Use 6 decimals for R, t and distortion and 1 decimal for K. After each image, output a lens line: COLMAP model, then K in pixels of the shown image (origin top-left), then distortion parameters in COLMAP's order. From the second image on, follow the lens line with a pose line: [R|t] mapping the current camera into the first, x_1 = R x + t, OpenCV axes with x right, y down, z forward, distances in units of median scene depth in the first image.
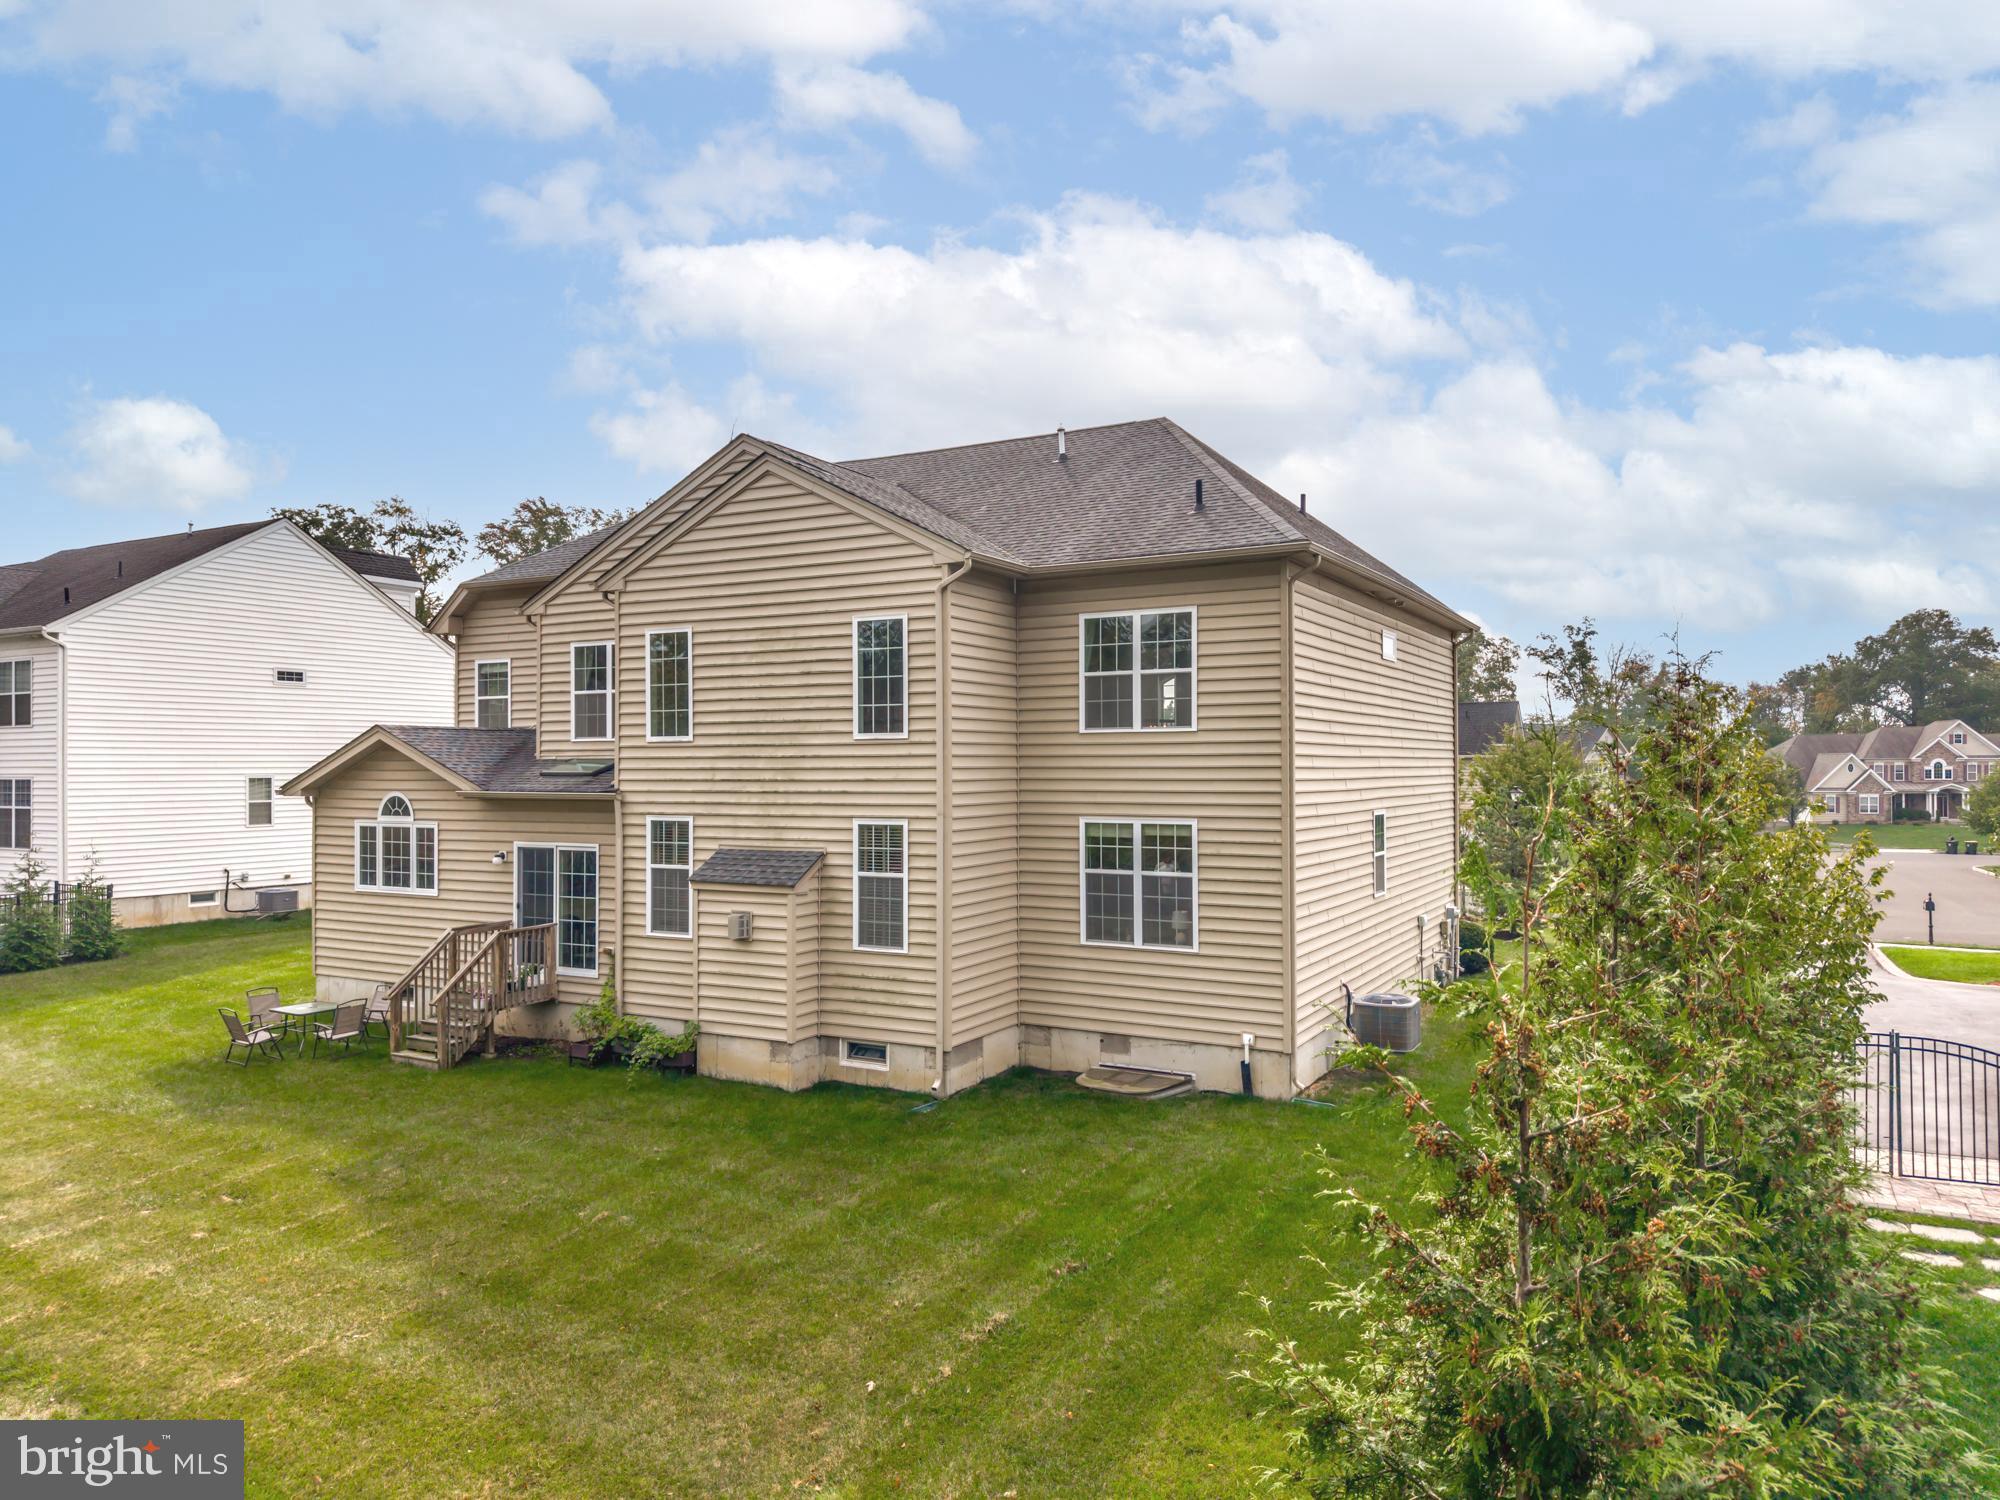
lens RADIAL K [[1343.0, 0, 1013.9], [0, 1343.0, 742.4], [0, 0, 1]] dist [0.107729, -0.203519]
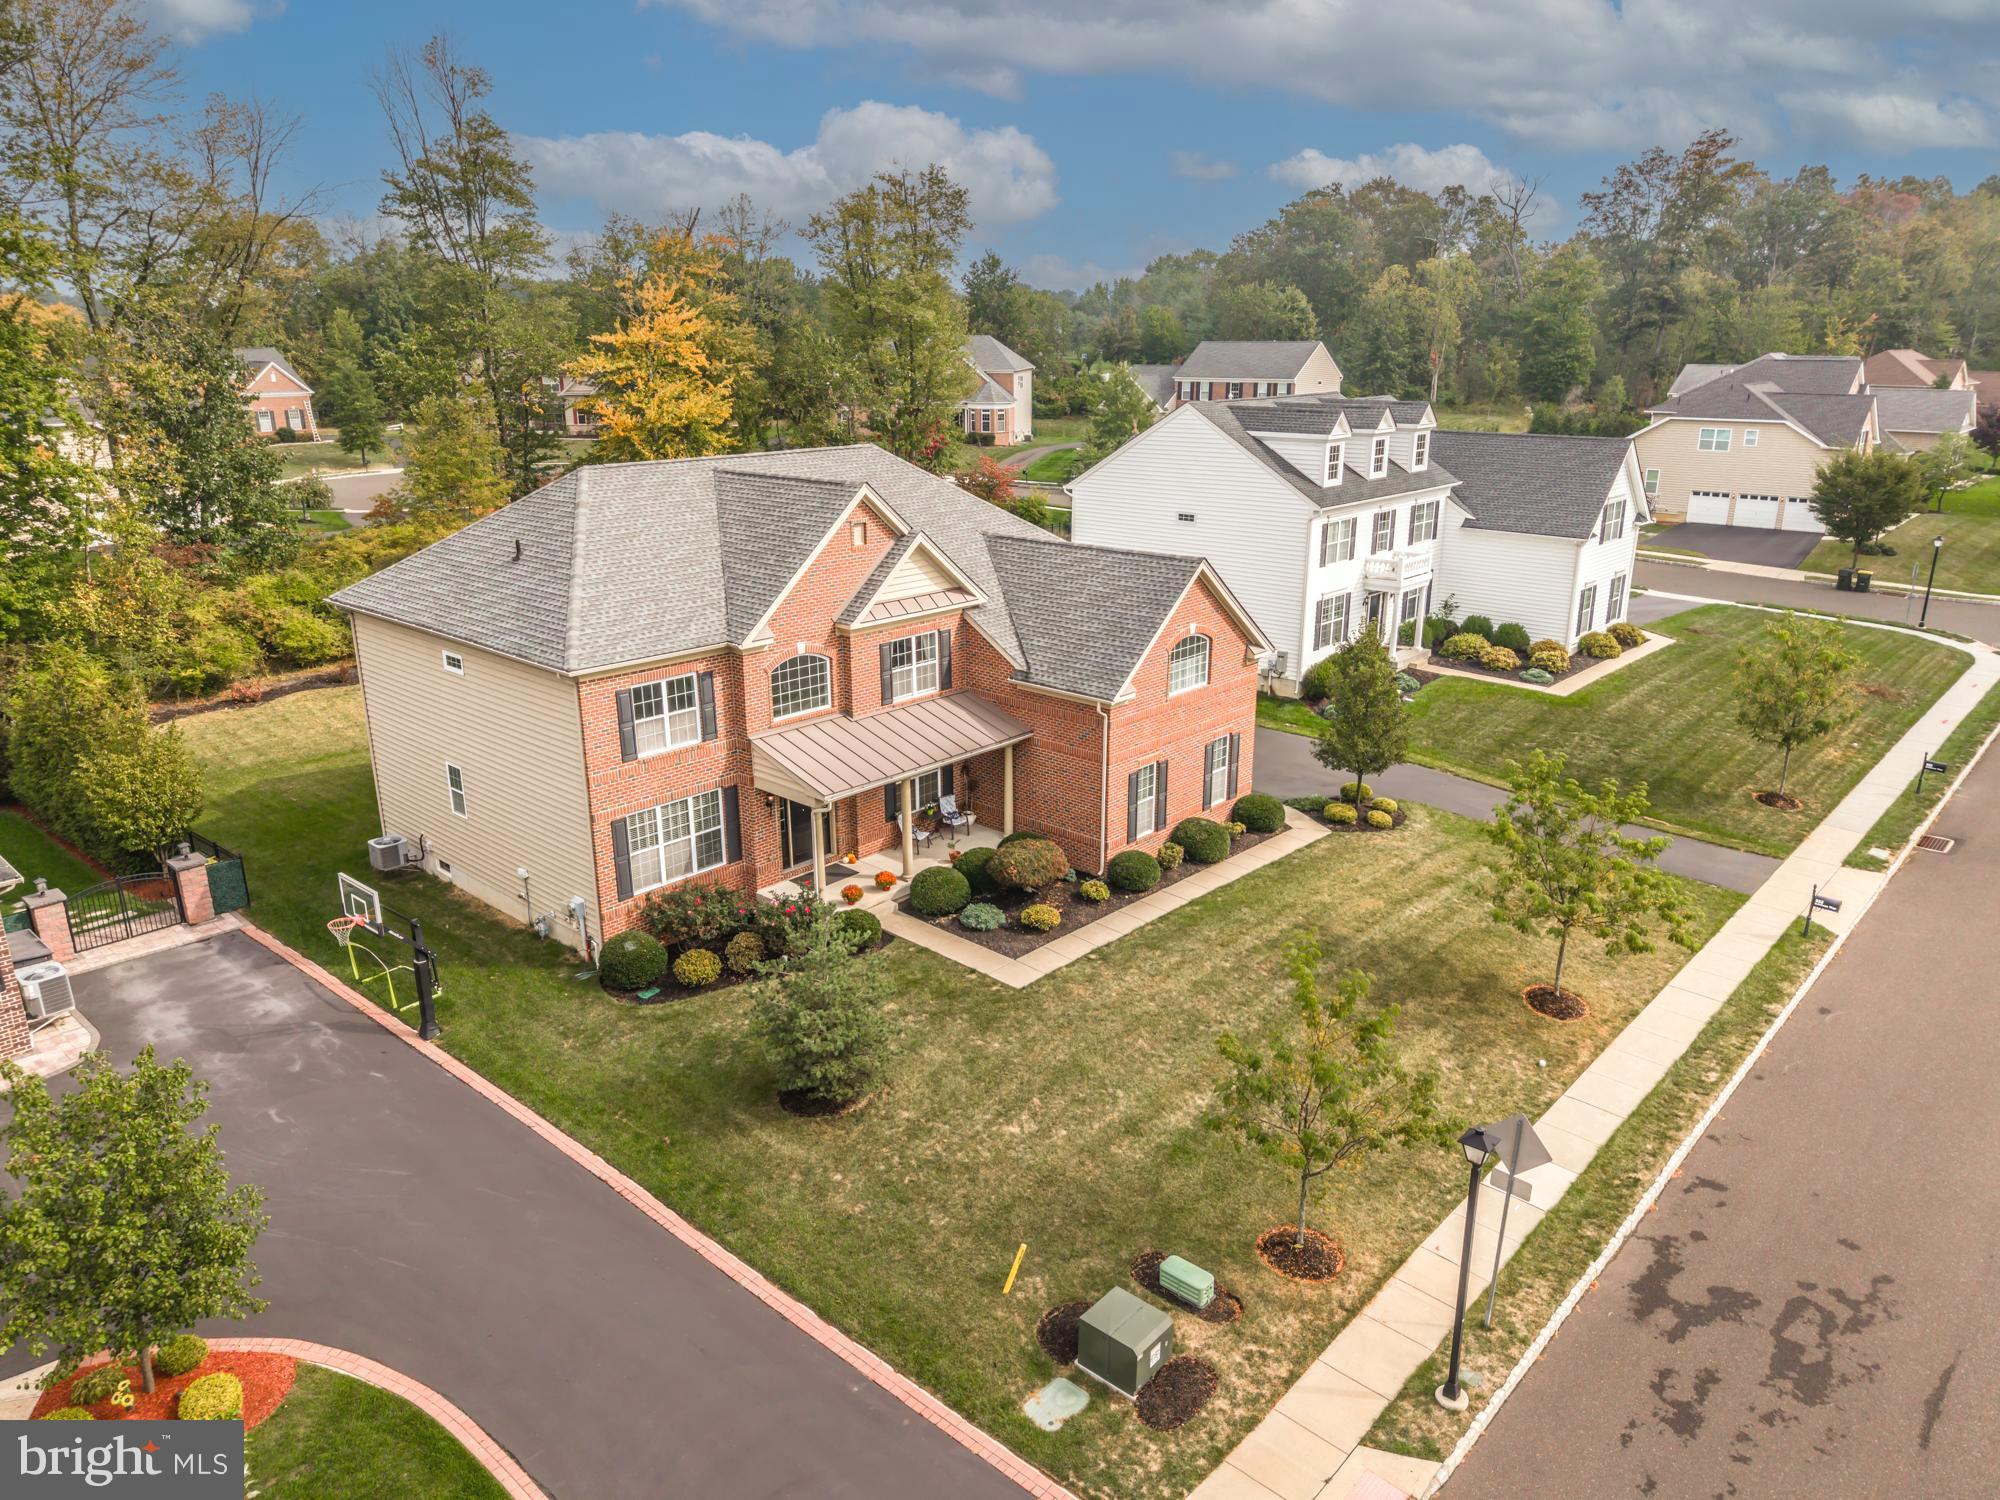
lens RADIAL K [[1344.3, 0, 995.4], [0, 1344.3, 754.1], [0, 0, 1]] dist [0.038464, -0.041132]
pose [[-0.240031, 0.297097, -0.924185, 1.783991], [0.024497, 0.953568, 0.300180, -0.476822], [0.970456, 0.049413, -0.236164, 2.267532]]
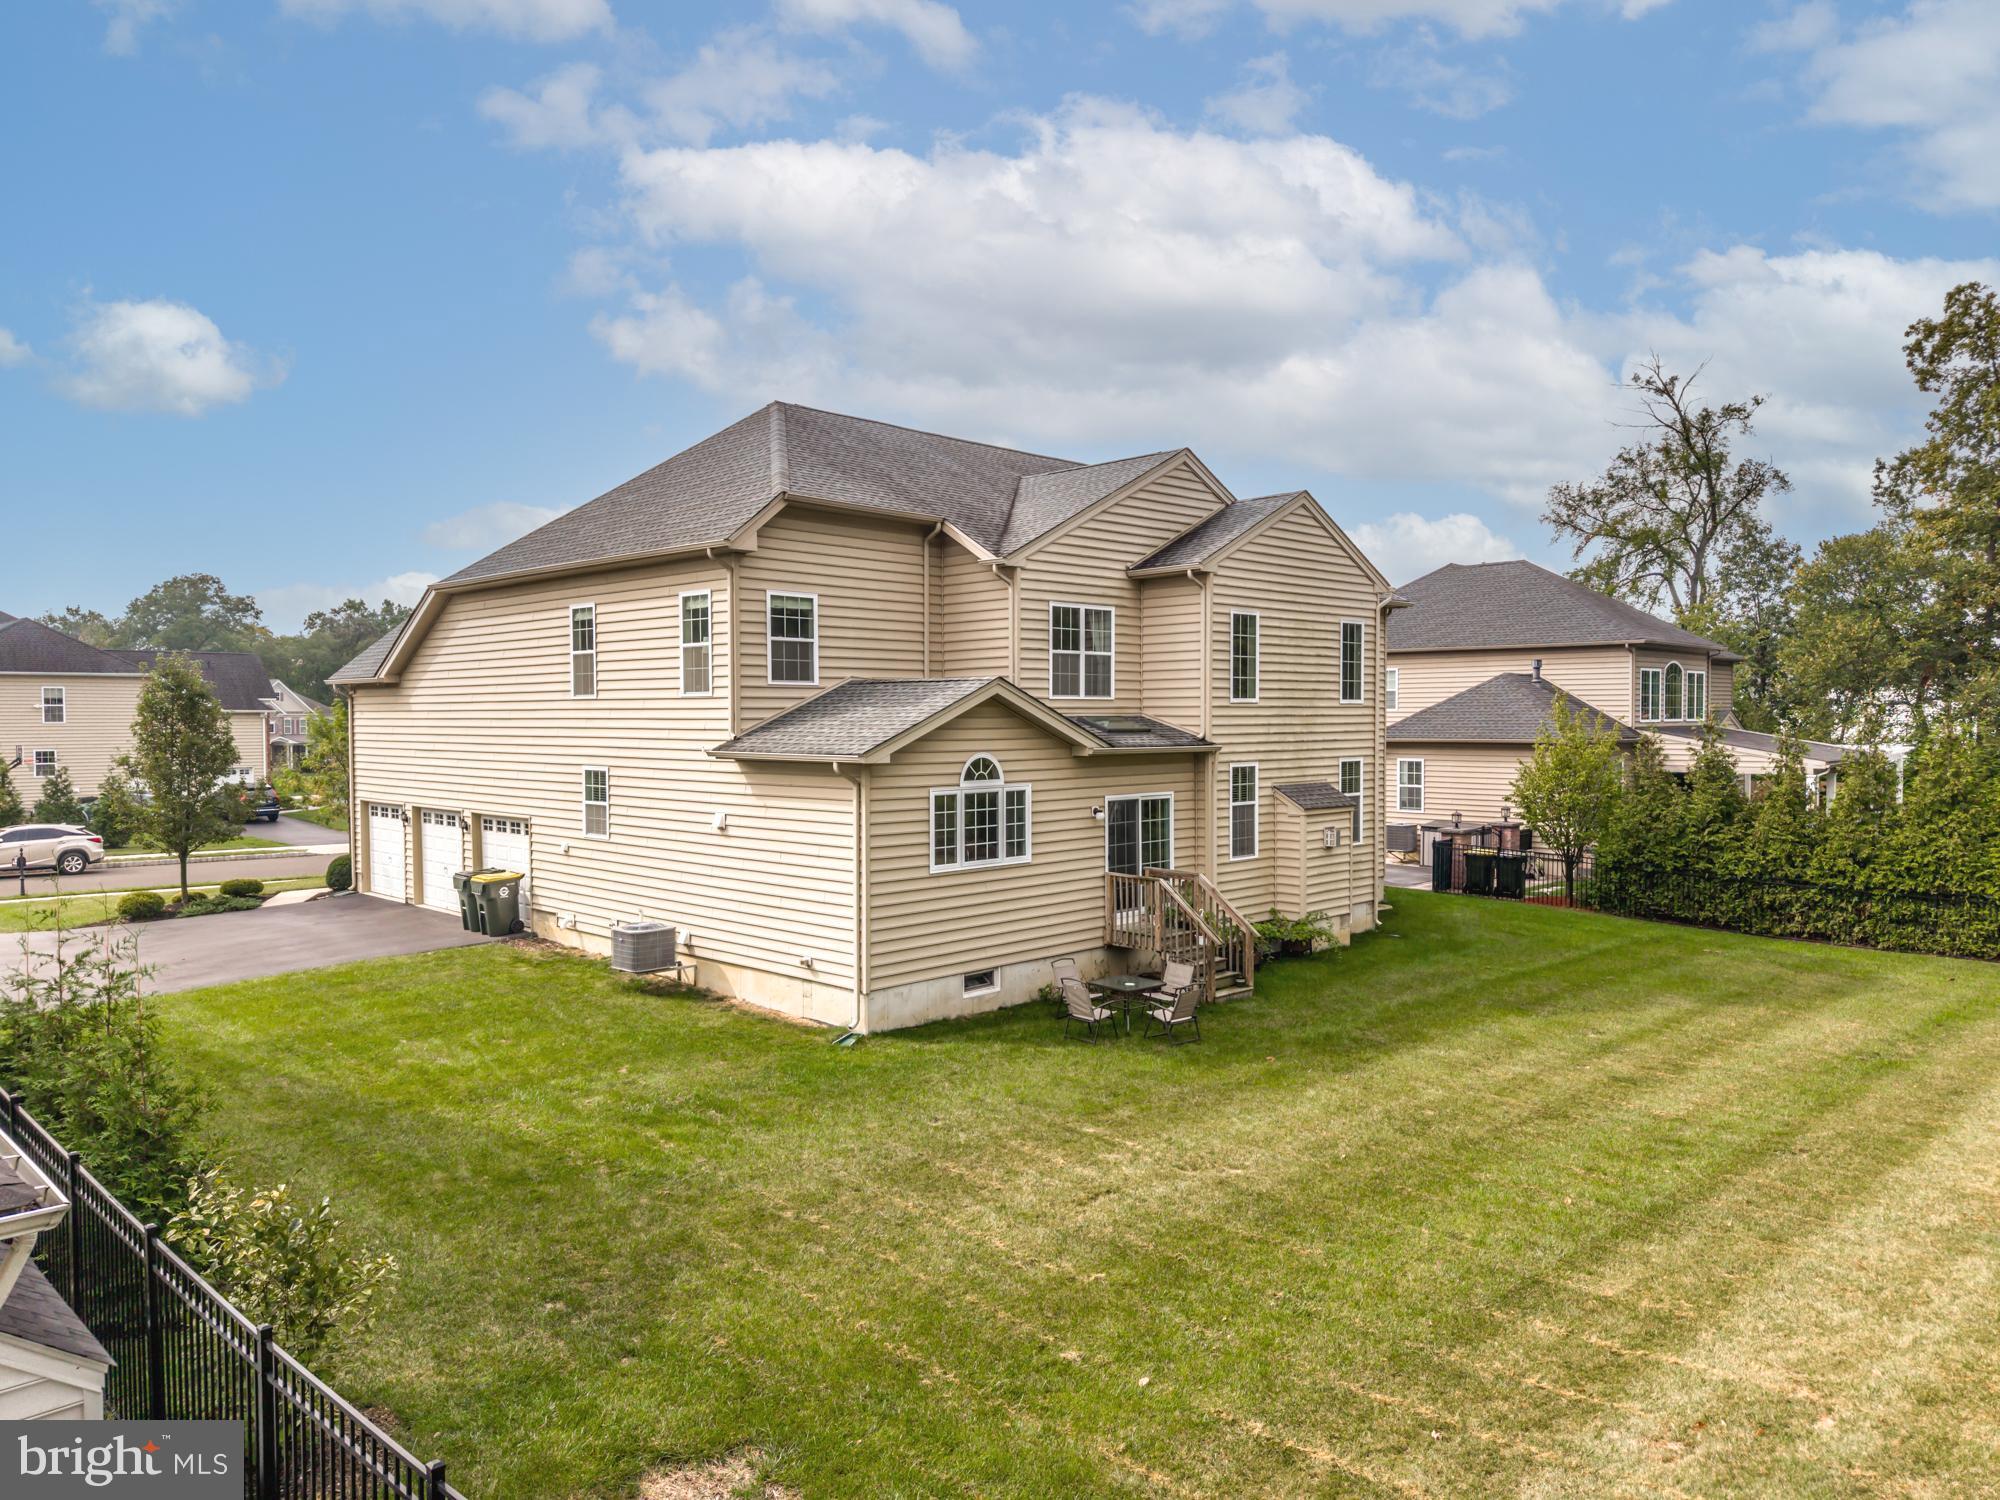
lens RADIAL K [[1362.7, 0, 986.7], [0, 1362.7, 769.4], [0, 0, 1]] dist [0.010114, 0.001400]
pose [[0.278413, -0.033626, 0.959873, -1.603980], [-0.012572, 0.999174, 0.038649, 0.016156], [-0.960379, -0.022828, 0.277760, 0.929806]]
